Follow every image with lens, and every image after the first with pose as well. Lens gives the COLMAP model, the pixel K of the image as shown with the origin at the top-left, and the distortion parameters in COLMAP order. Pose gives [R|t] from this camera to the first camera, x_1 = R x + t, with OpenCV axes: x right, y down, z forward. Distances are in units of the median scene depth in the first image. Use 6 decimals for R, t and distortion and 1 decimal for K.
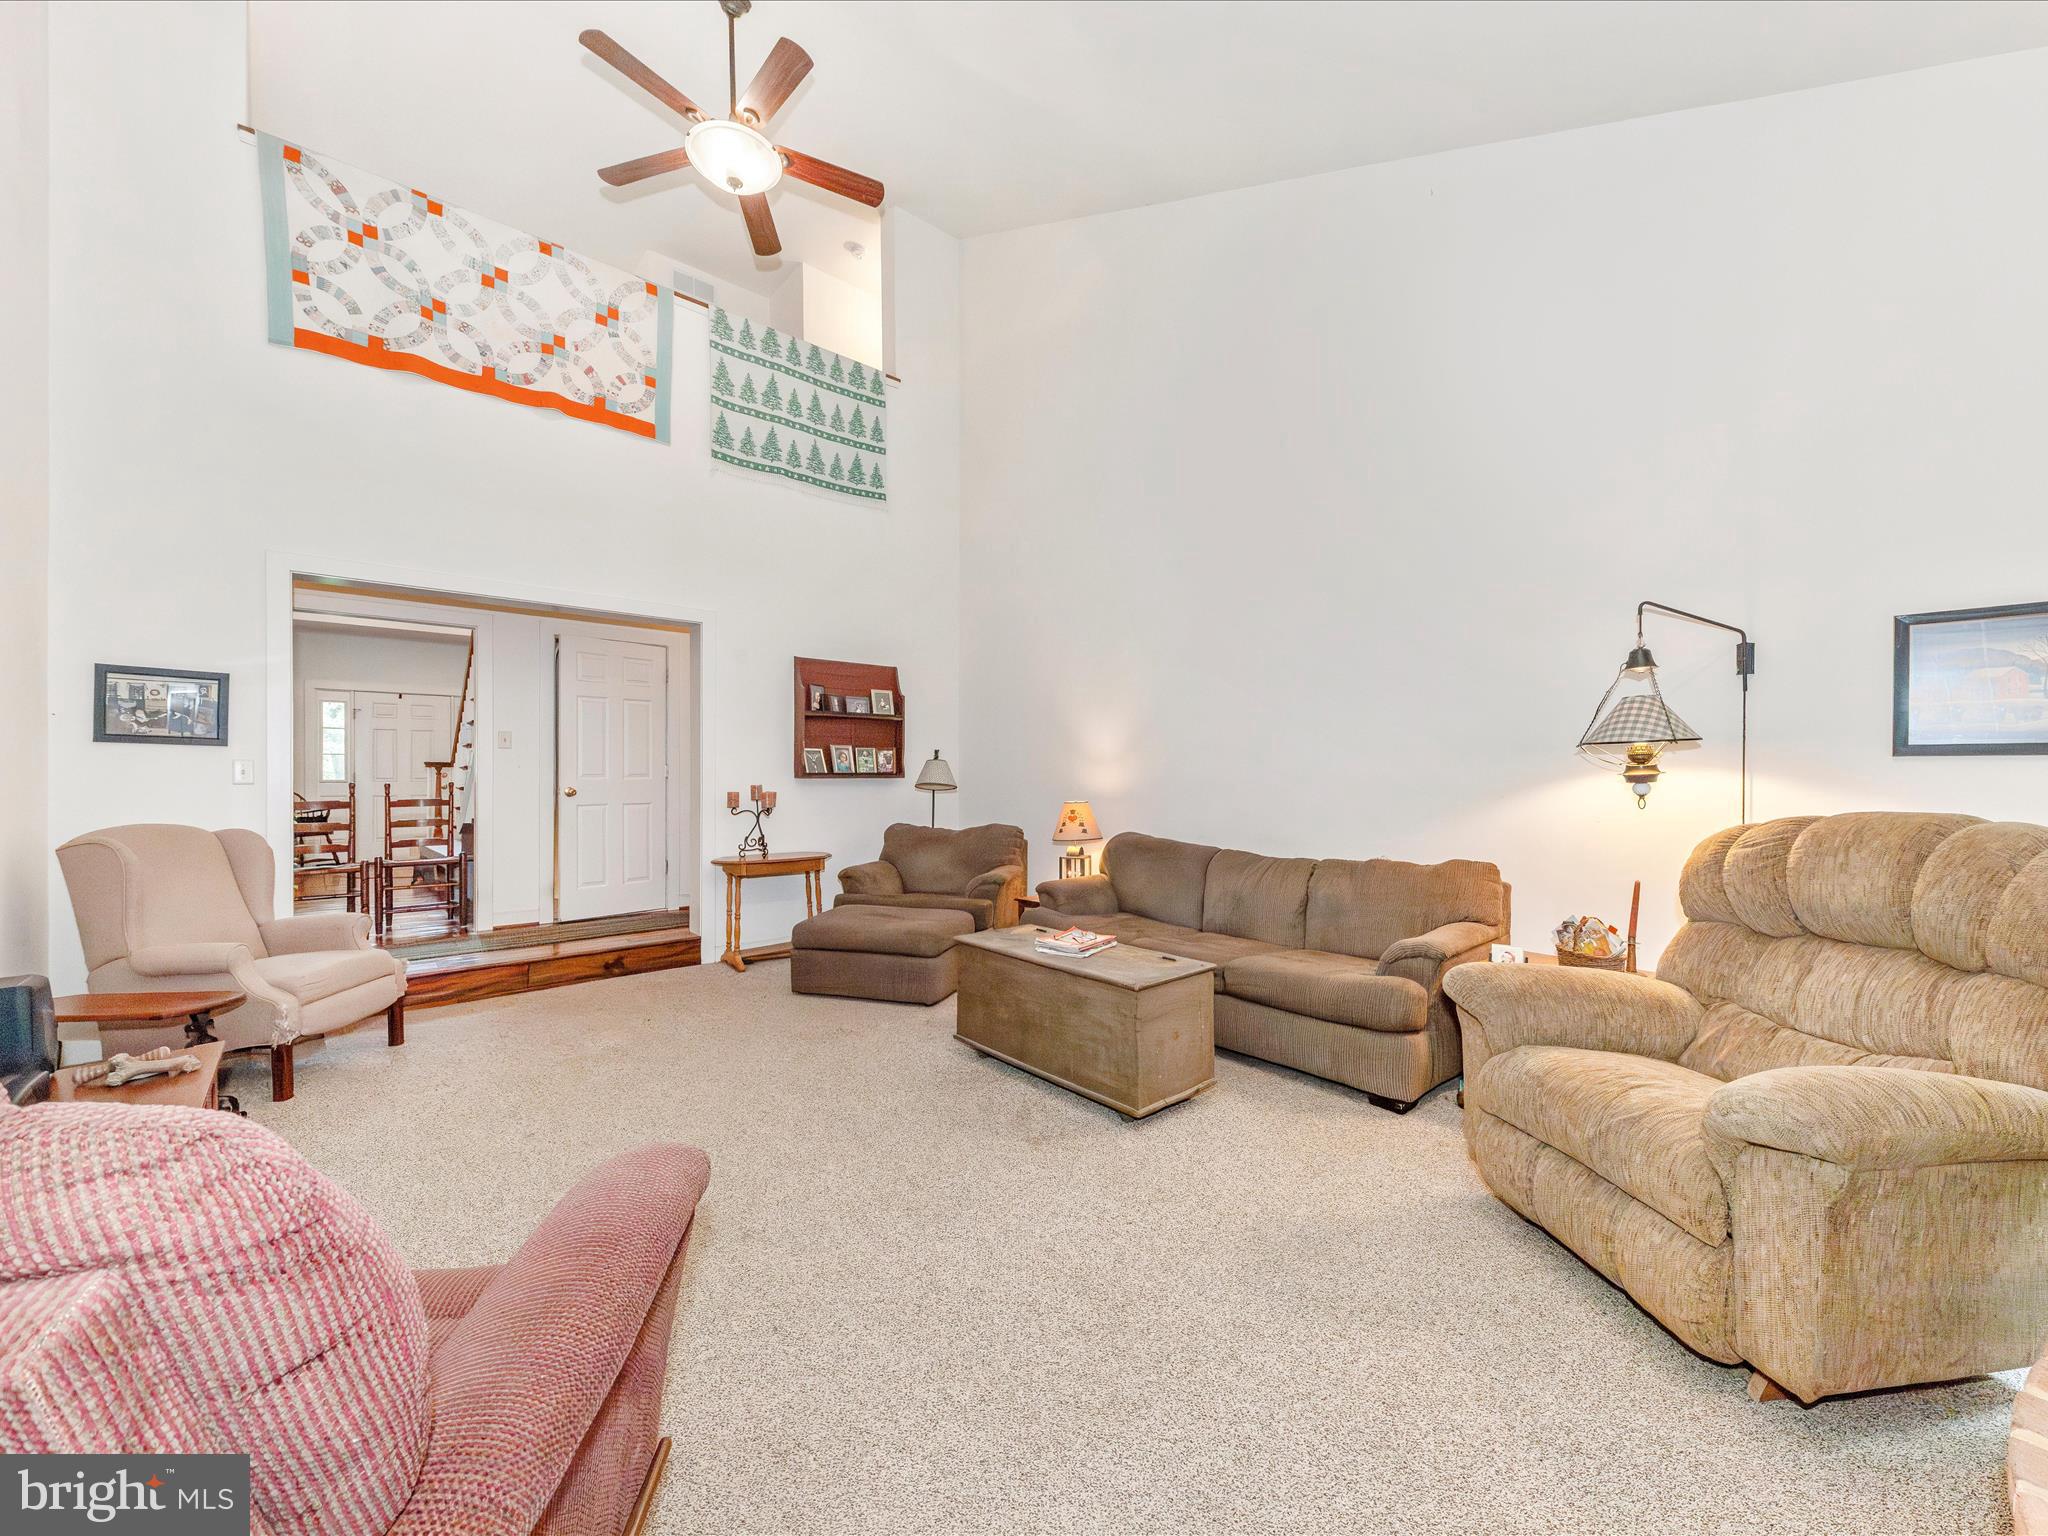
lens RADIAL K [[795.4, 0, 1019.2], [0, 795.4, 752.6], [0, 0, 1]] dist [0.001966, -0.000049]
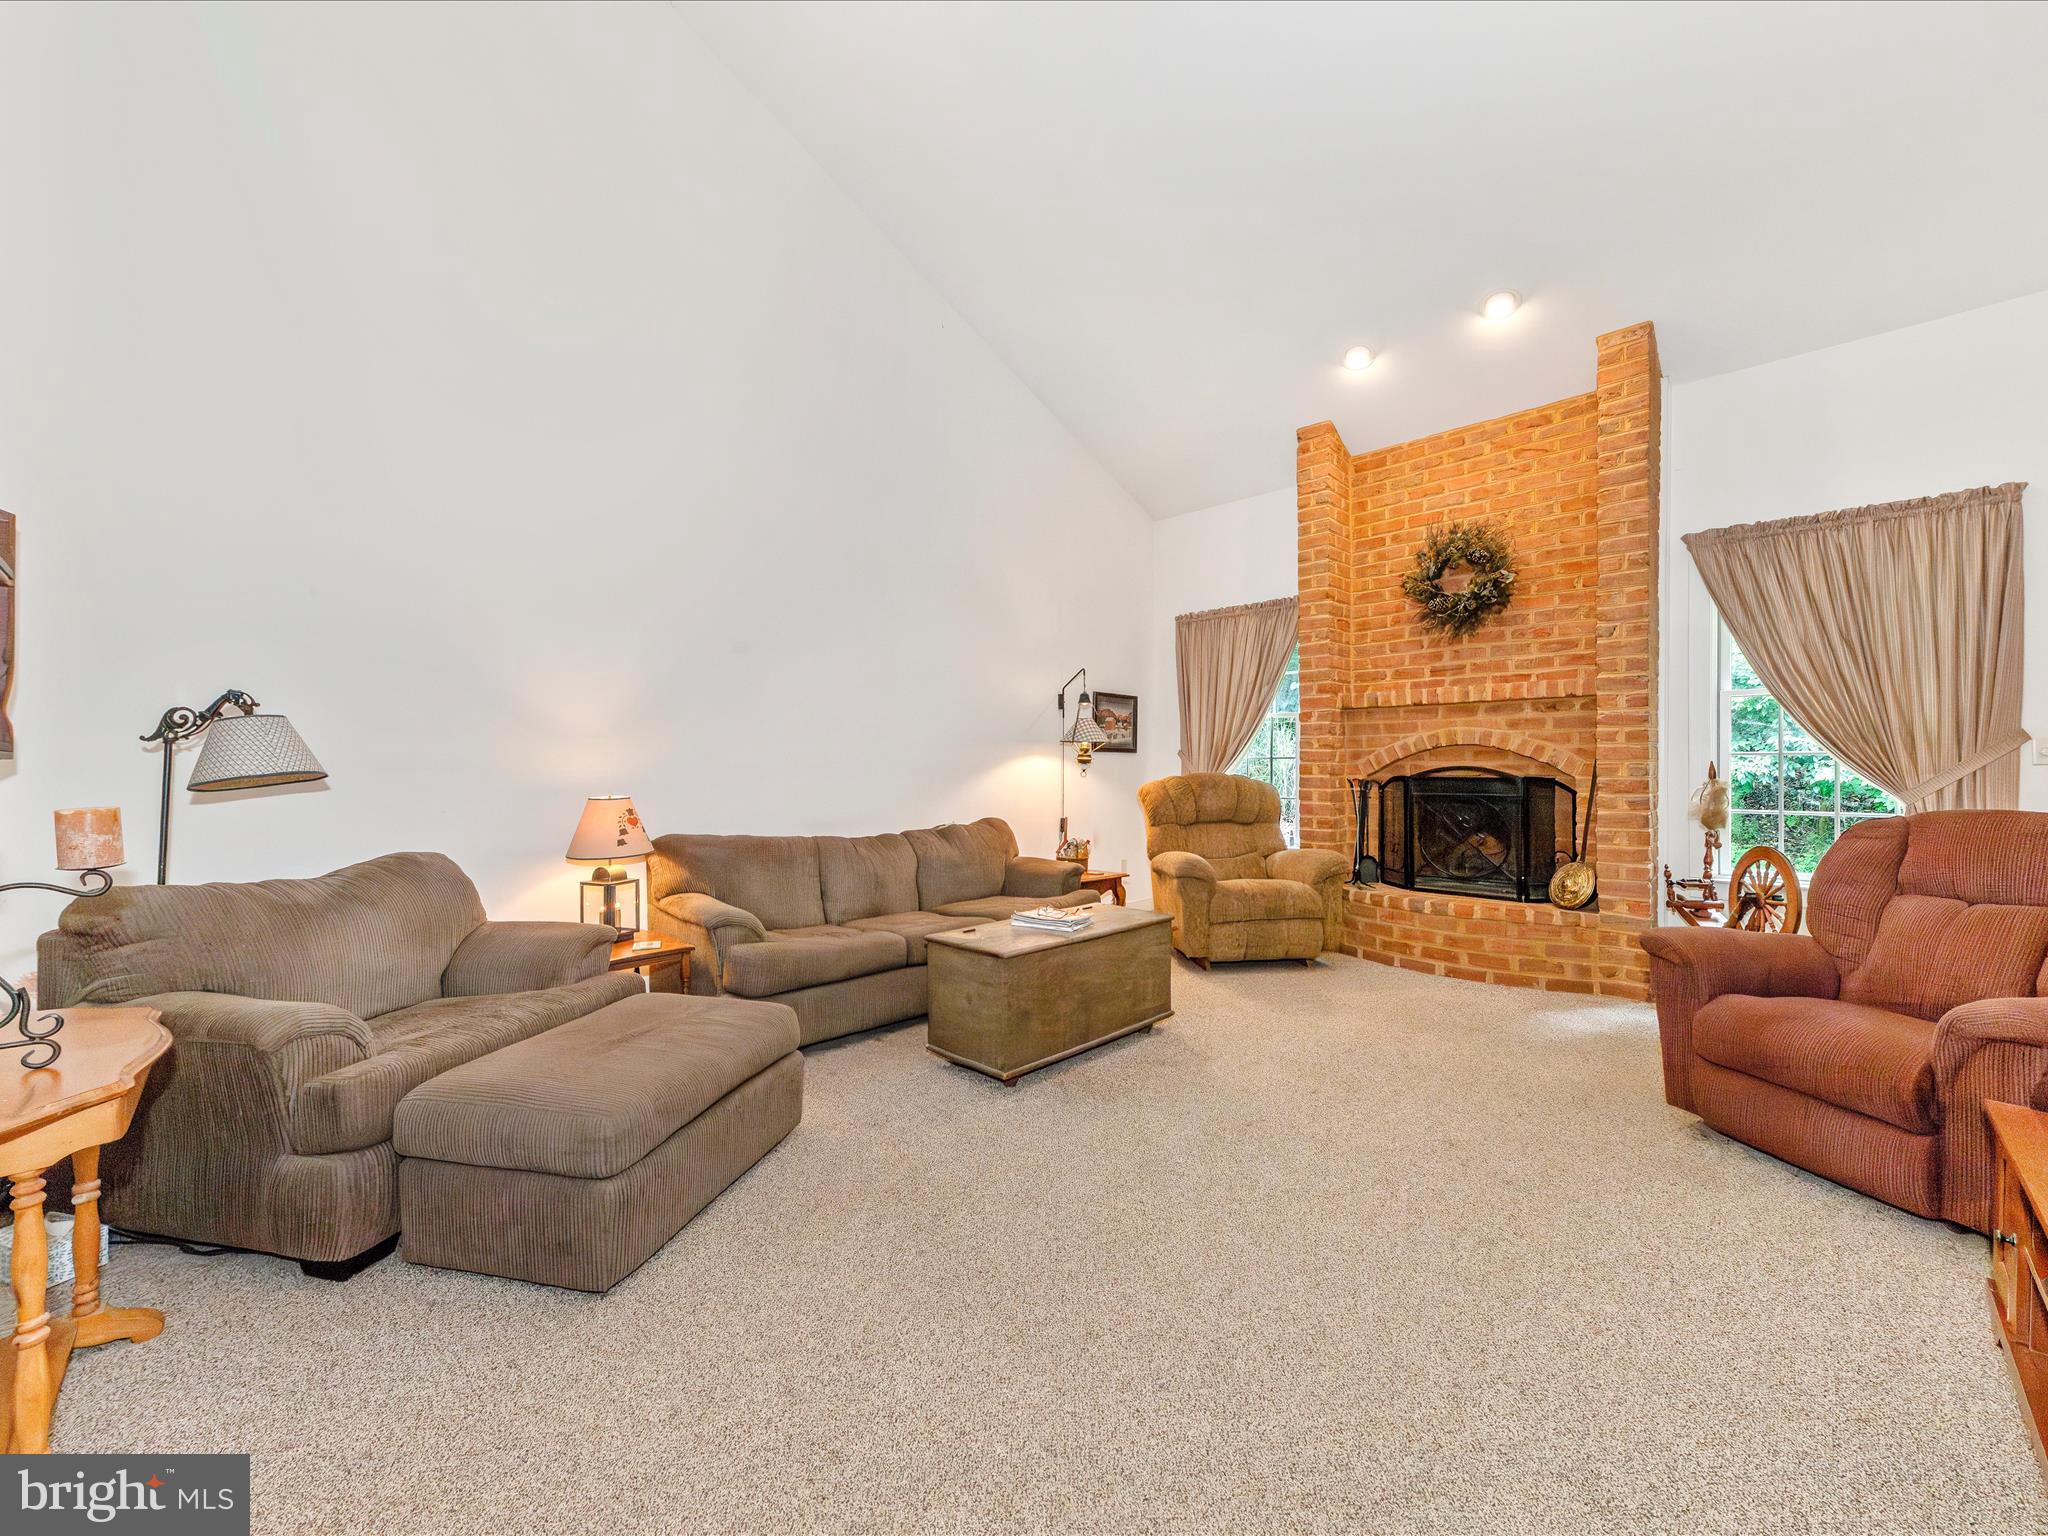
lens RADIAL K [[795.4, 0, 1019.2], [0, 795.4, 752.6], [0, 0, 1]] dist [0.001966, -0.000049]
pose [[-0.047619, 0.018279, 0.998698, -0.771889], [-0.028638, 0.999397, -0.019657, 0.035909], [-0.998455, -0.029537, -0.047067, 0.882182]]
